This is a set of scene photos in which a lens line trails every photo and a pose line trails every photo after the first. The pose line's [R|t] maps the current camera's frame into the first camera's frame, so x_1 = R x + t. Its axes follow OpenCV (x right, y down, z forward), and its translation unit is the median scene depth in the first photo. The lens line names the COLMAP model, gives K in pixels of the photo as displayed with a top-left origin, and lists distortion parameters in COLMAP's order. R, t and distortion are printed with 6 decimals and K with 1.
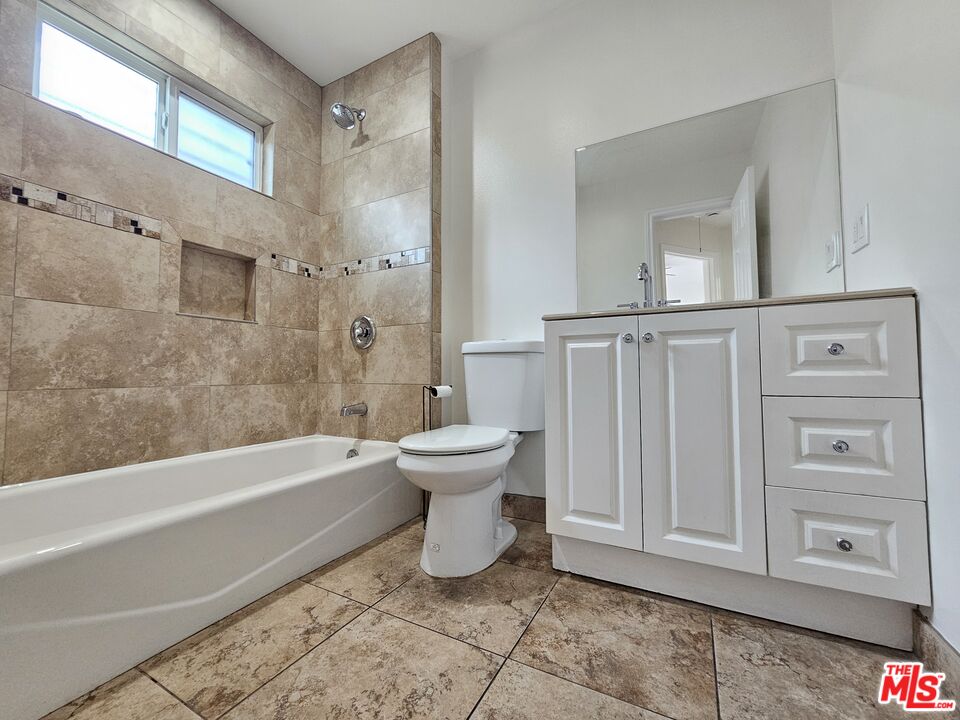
lens RADIAL K [[395.0, 0, 479.0], [0, 395.0, 355.9], [0, 0, 1]] dist [0.000491, 0.000373]
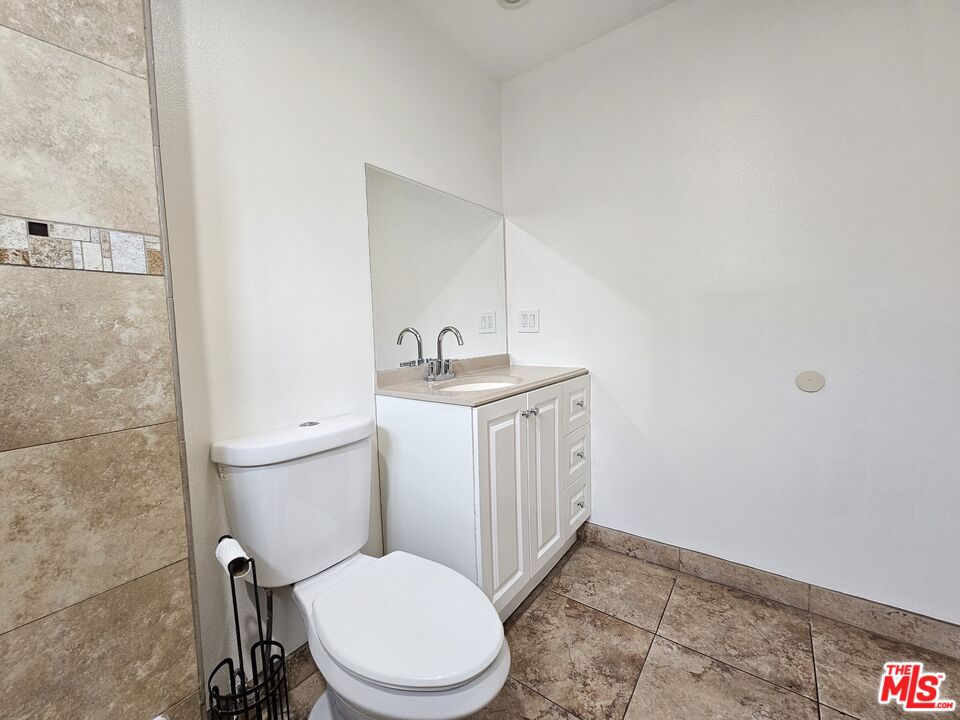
lens RADIAL K [[395.0, 0, 479.0], [0, 395.0, 355.9], [0, 0, 1]] dist [0.000491, 0.000373]
pose [[0.150353, -0.076404, 0.985676, -0.809323], [-0.015093, 0.996716, 0.079562, -0.317746], [-0.988517, -0.026839, 0.148706, 1.008546]]
